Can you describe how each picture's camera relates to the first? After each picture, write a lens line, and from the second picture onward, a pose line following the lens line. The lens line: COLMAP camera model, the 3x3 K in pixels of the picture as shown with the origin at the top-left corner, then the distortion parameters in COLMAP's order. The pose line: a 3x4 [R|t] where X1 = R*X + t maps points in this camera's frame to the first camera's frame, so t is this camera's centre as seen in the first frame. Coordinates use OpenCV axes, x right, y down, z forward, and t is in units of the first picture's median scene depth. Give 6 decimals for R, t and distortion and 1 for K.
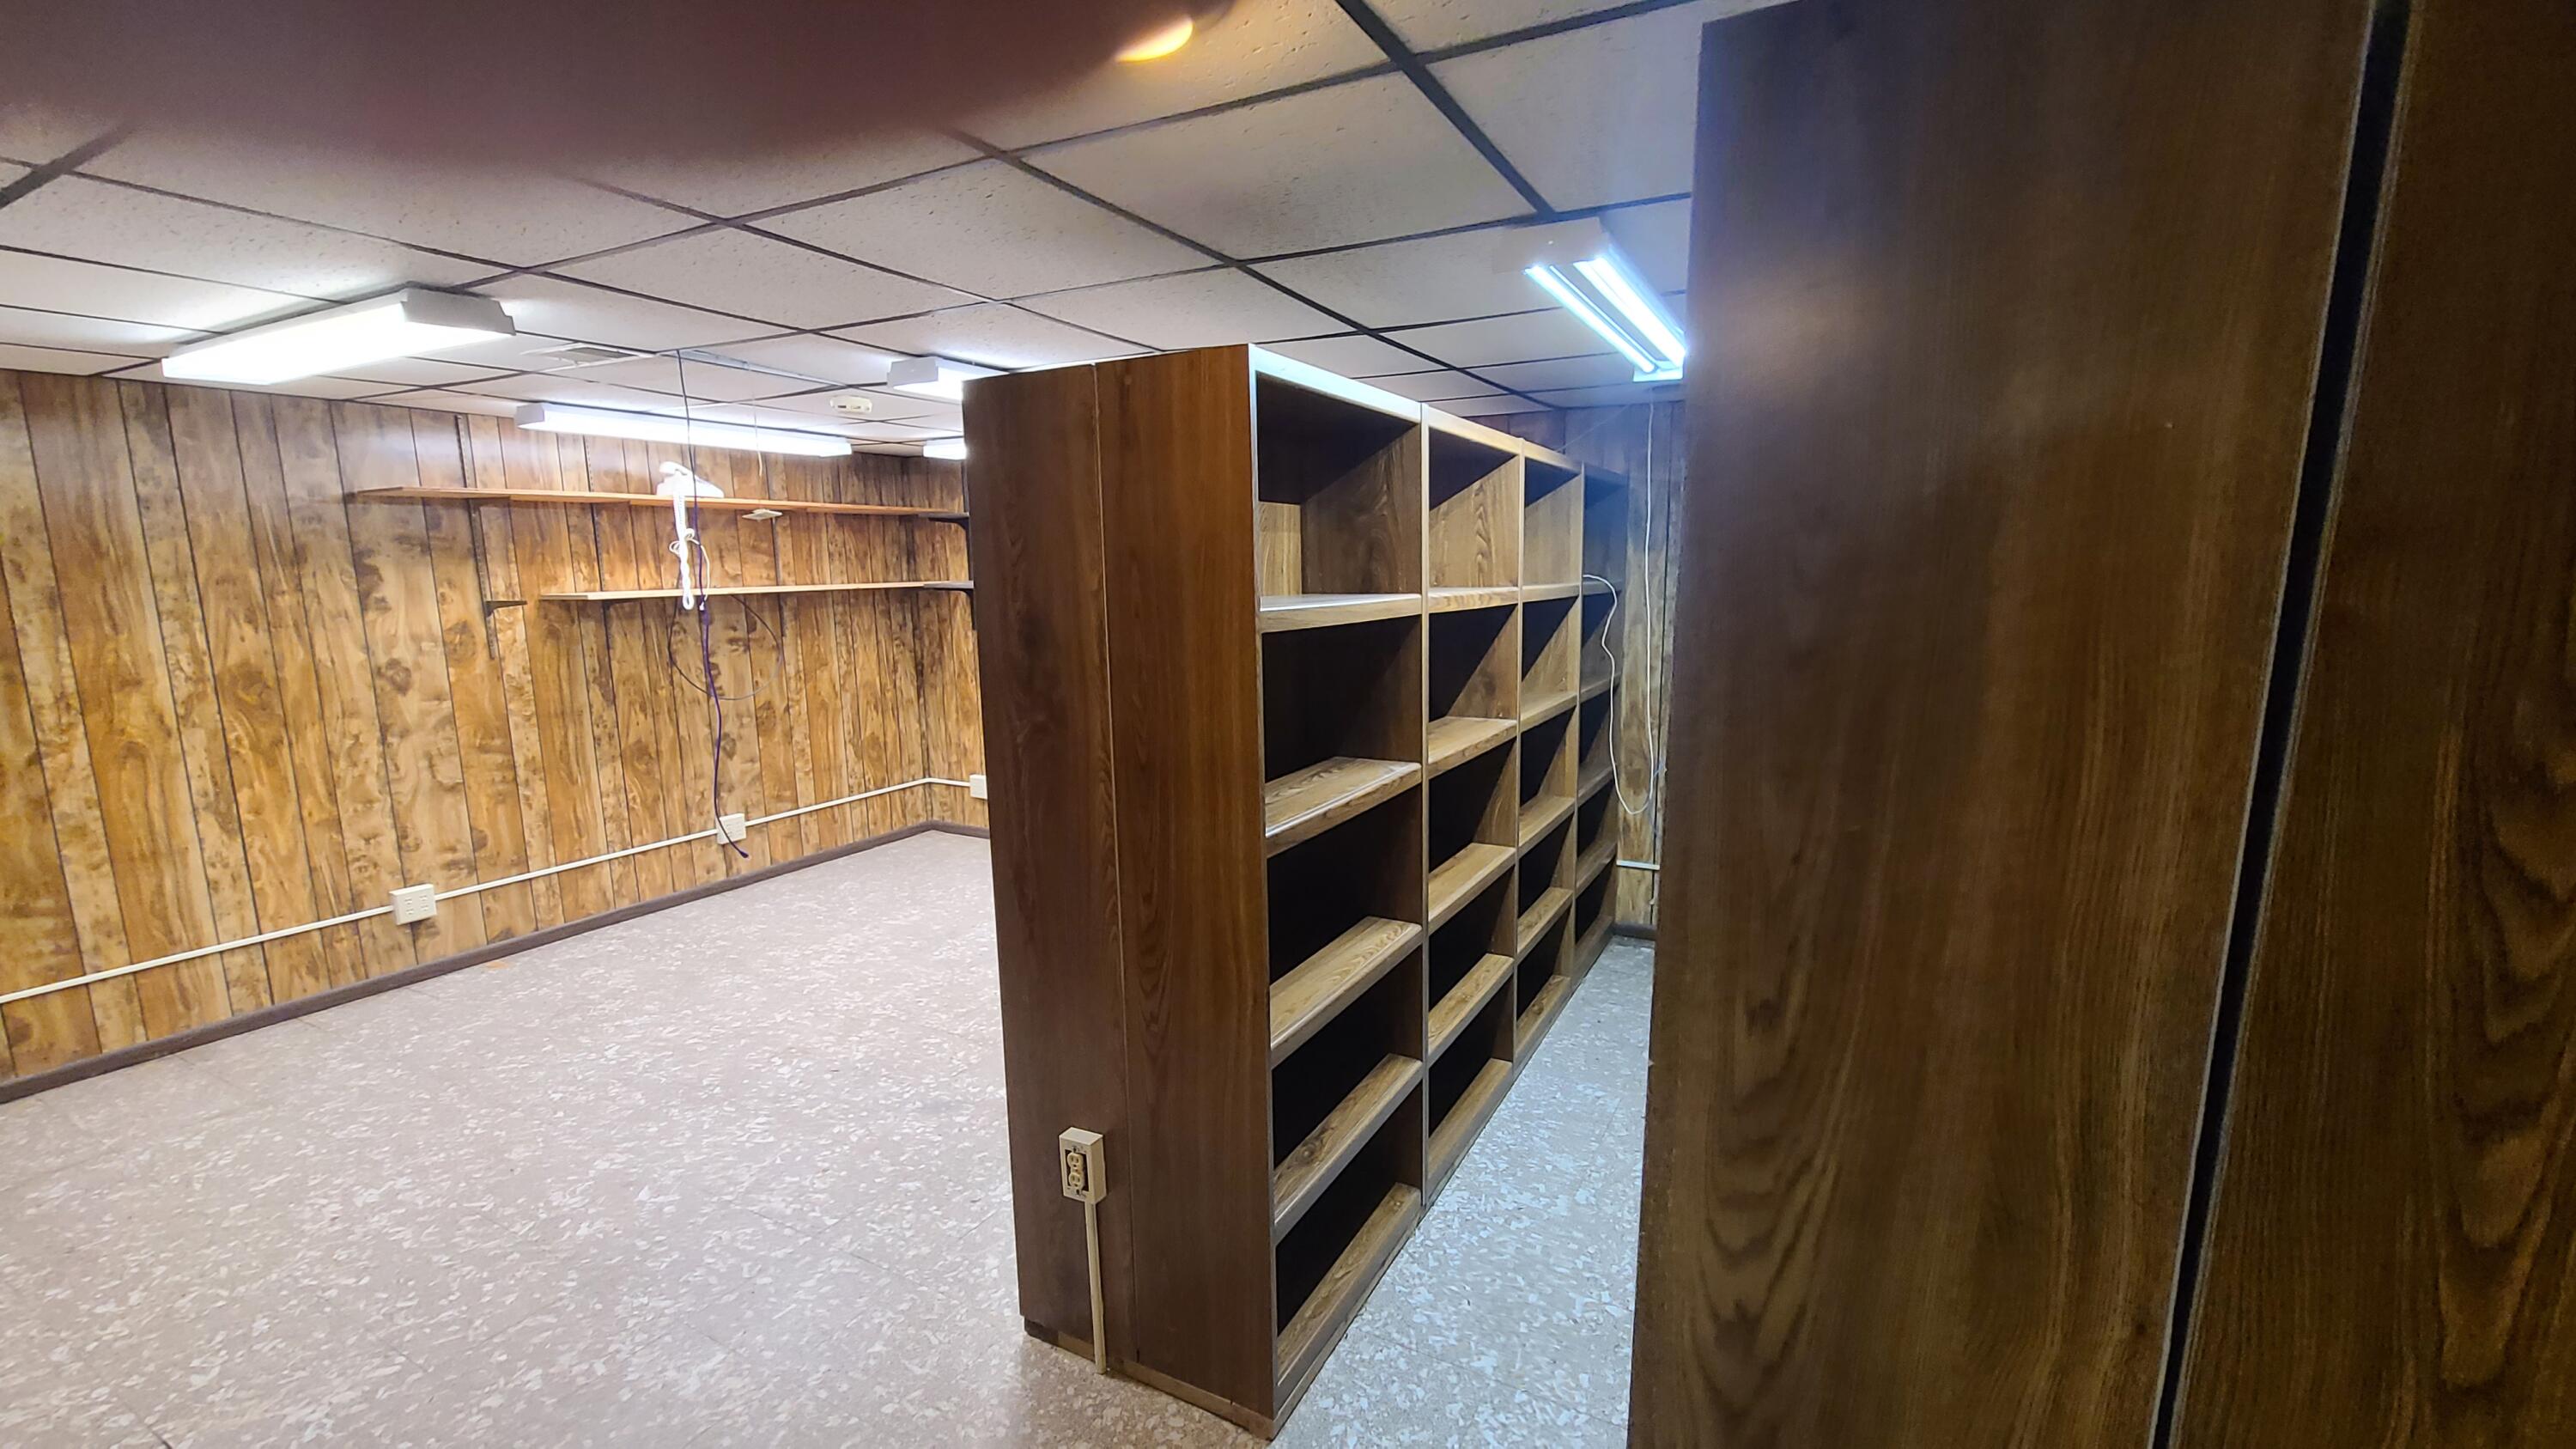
lens RADIAL K [[1047.8, 0, 1323.8], [0, 1047.8, 733.9], [0, 0, 1]] dist [0.008702, -0.006269]
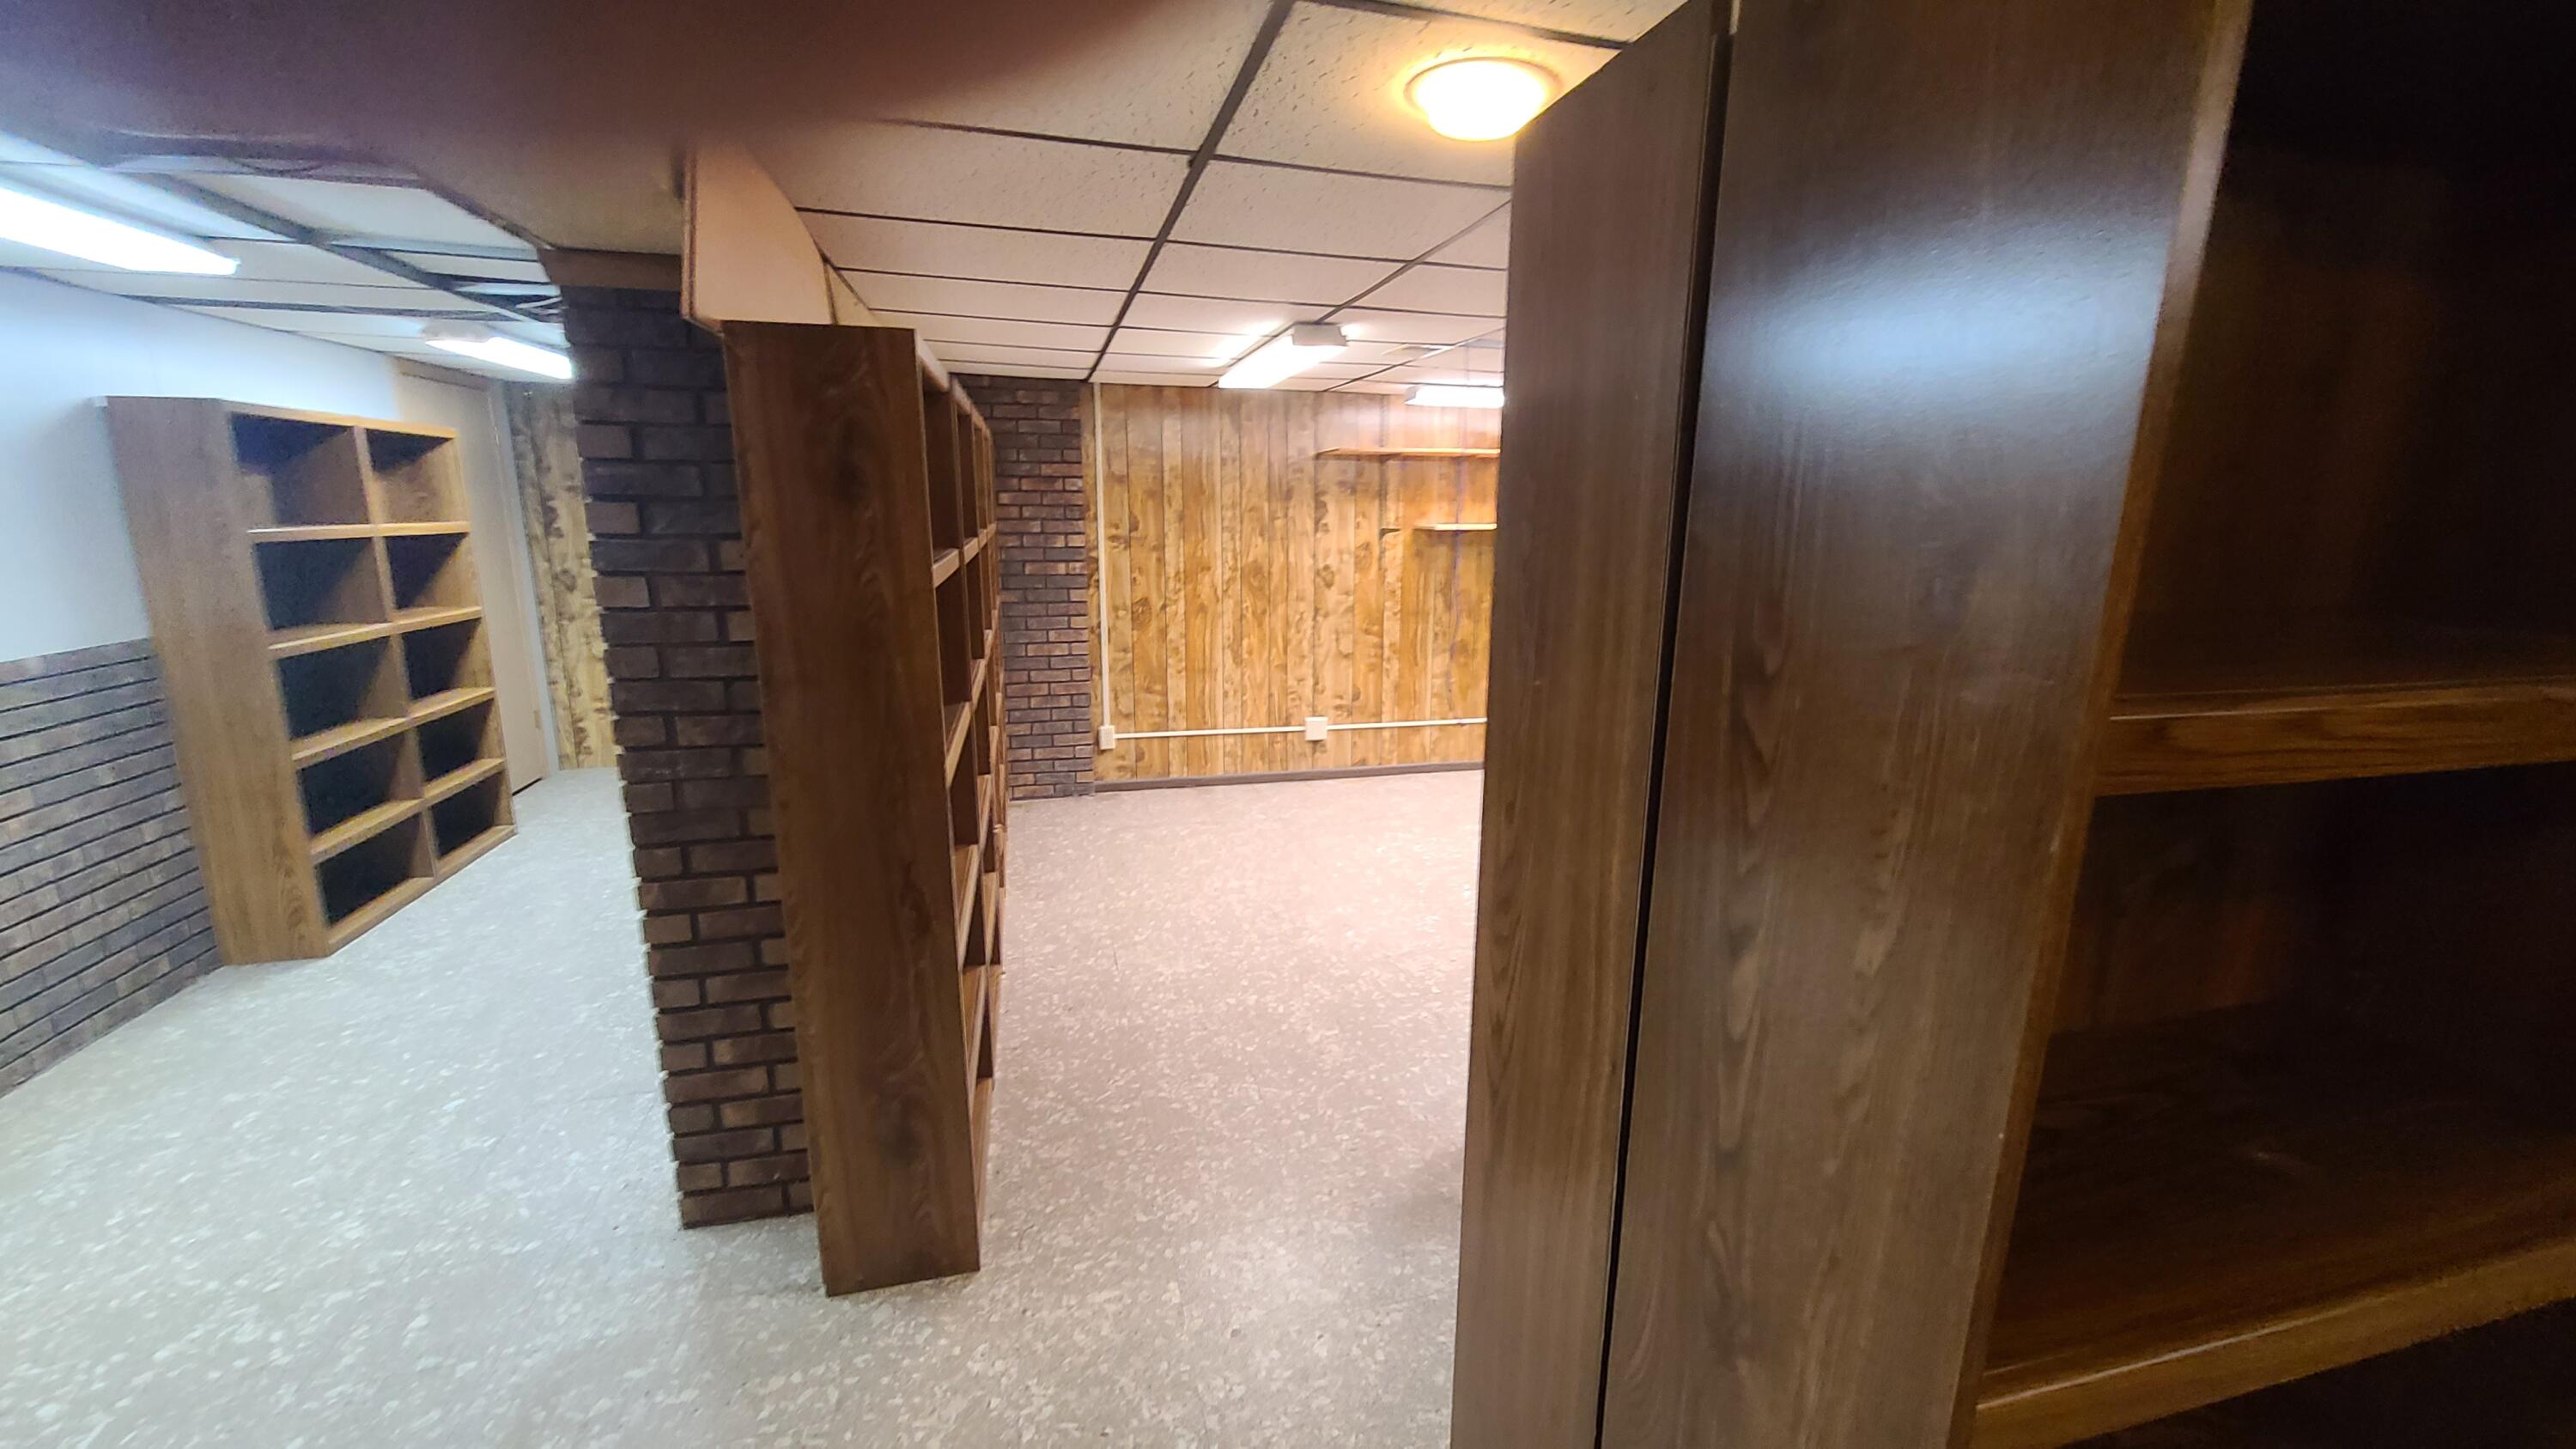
lens RADIAL K [[1047.8, 0, 1323.8], [0, 1047.8, 733.9], [0, 0, 1]] dist [0.008702, -0.006269]
pose [[0.679872, 0.171404, -0.713018, 0.223526], [-0.136286, 0.984895, 0.106811, 0.007518], [0.720555, 0.024556, 0.692962, -0.034614]]
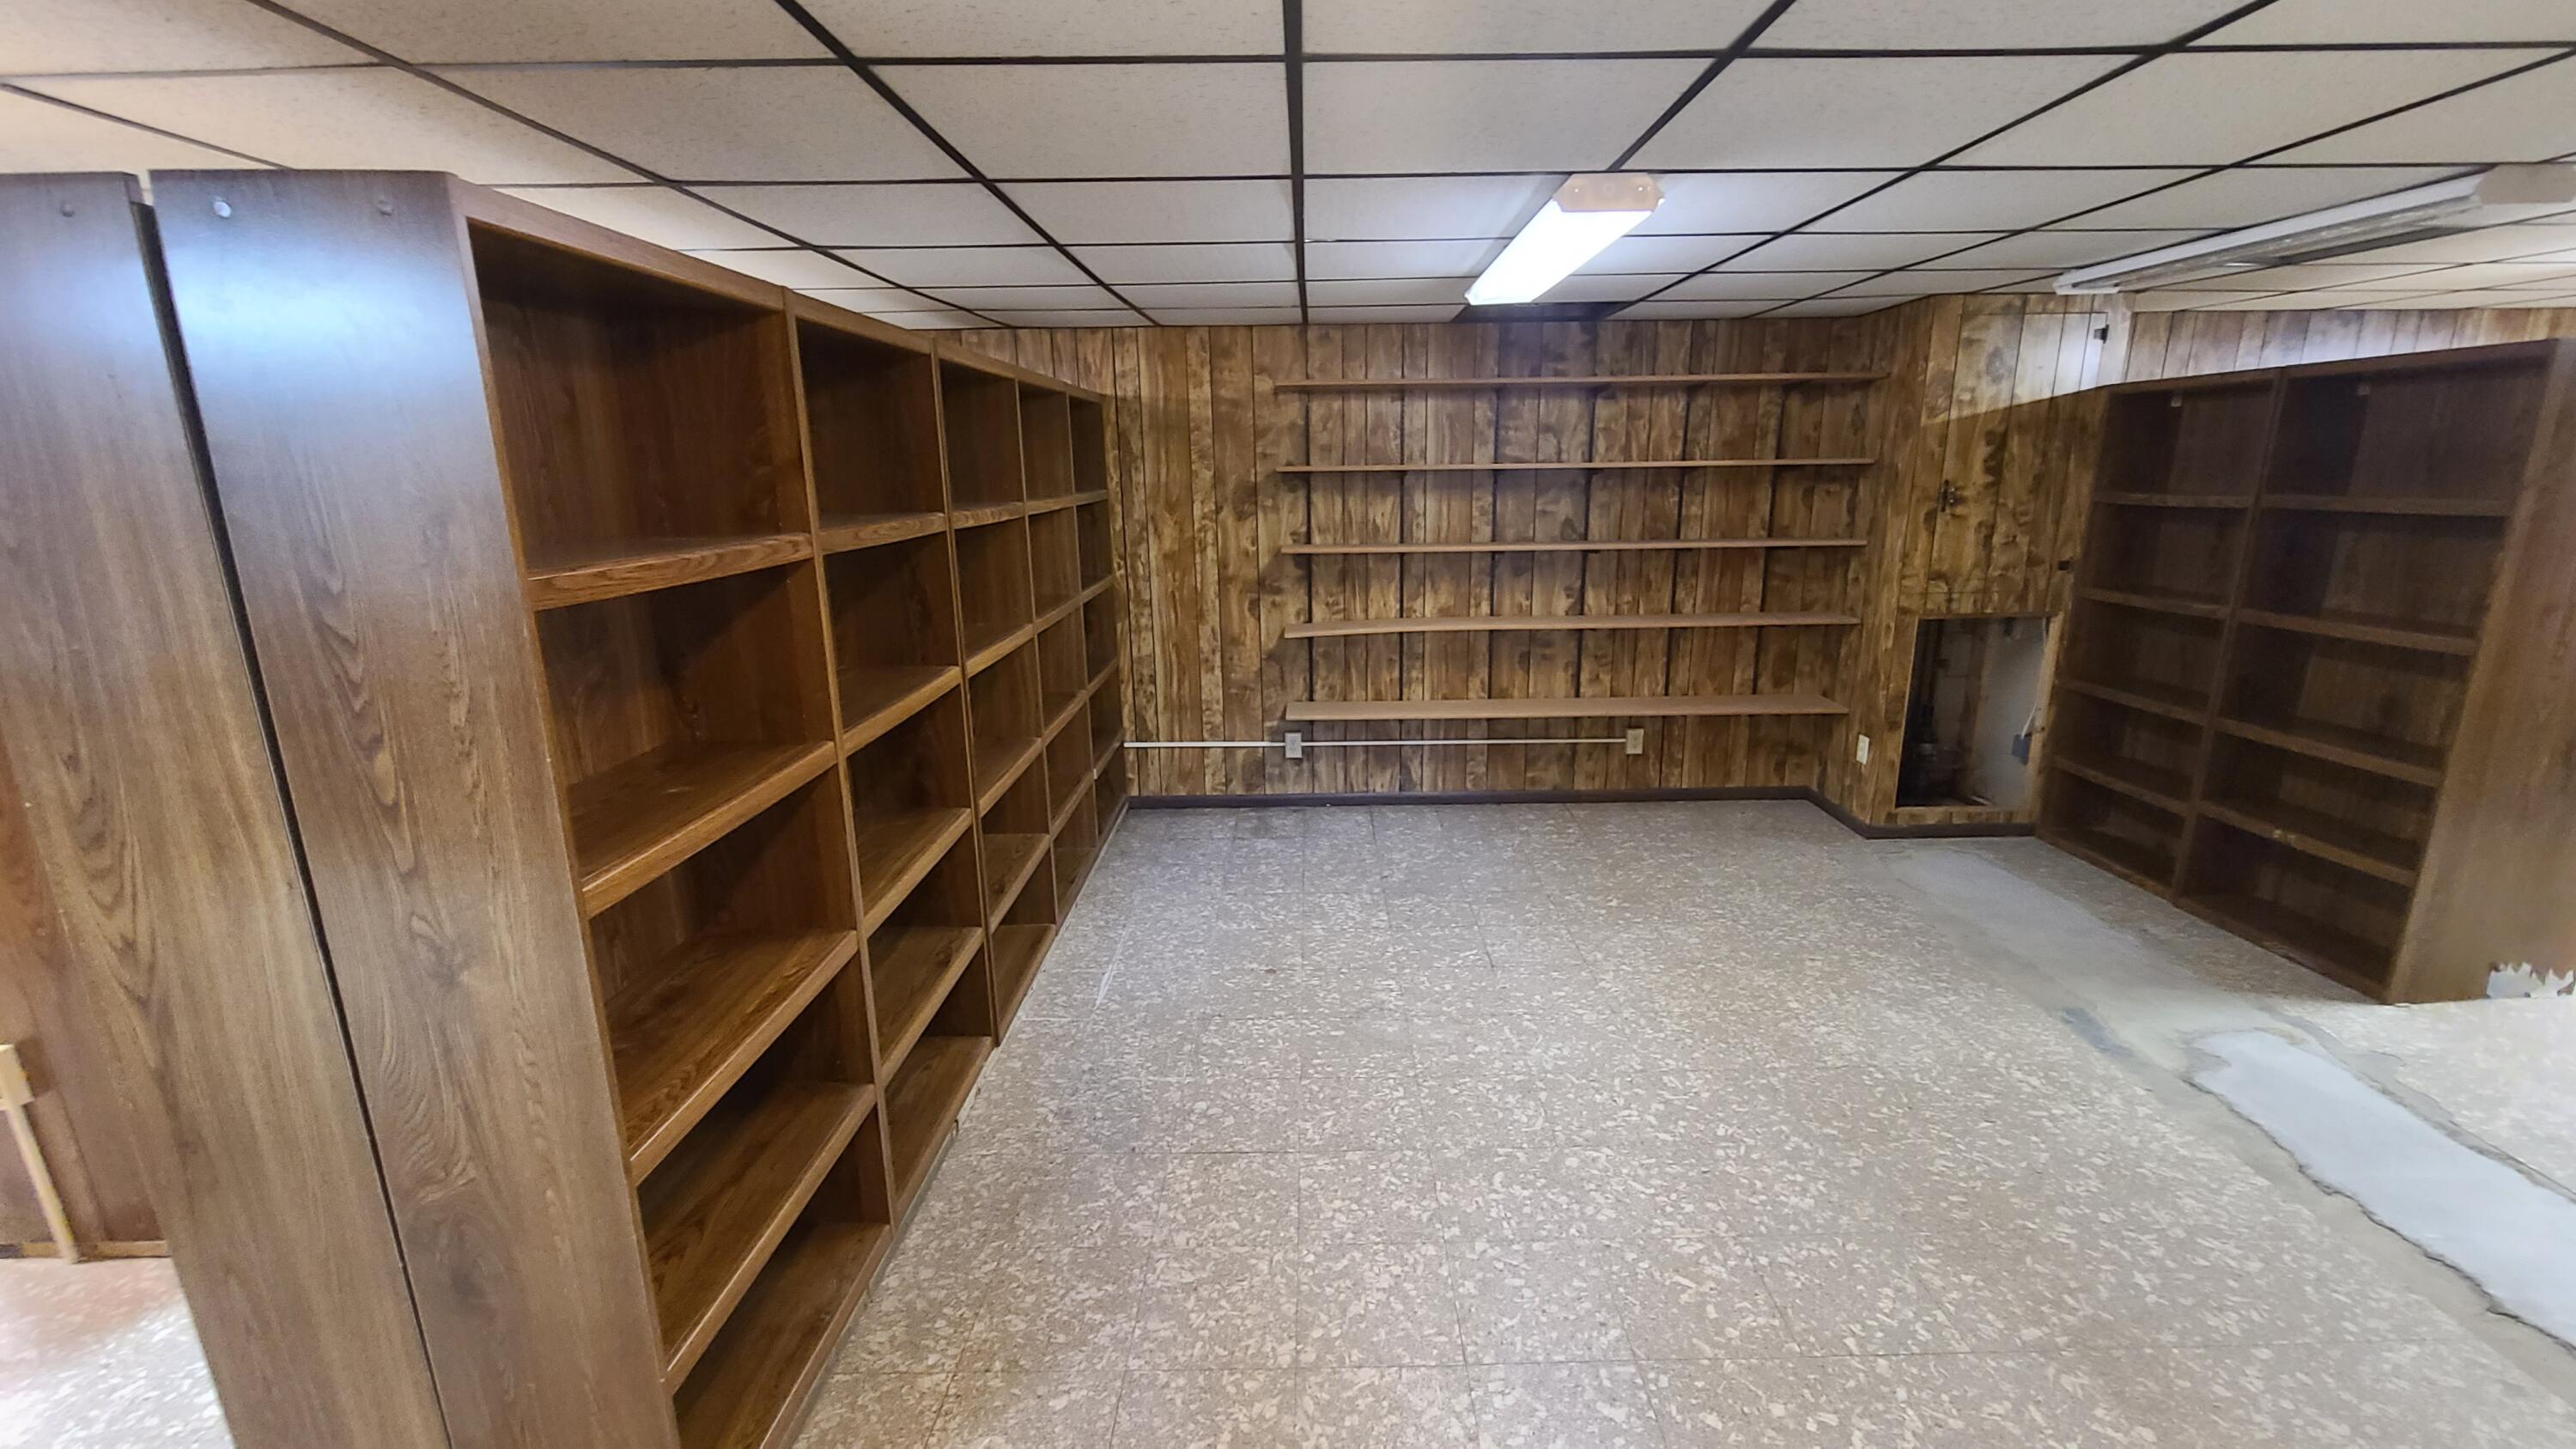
lens RADIAL K [[1047.8, 0, 1323.8], [0, 1047.8, 733.9], [0, 0, 1]] dist [0.008702, -0.006269]
pose [[0.883982, -0.116583, 0.452752, 0.258212], [0.079535, 0.991794, 0.100097, 0.037814], [-0.460706, -0.052474, 0.886000, -0.257583]]
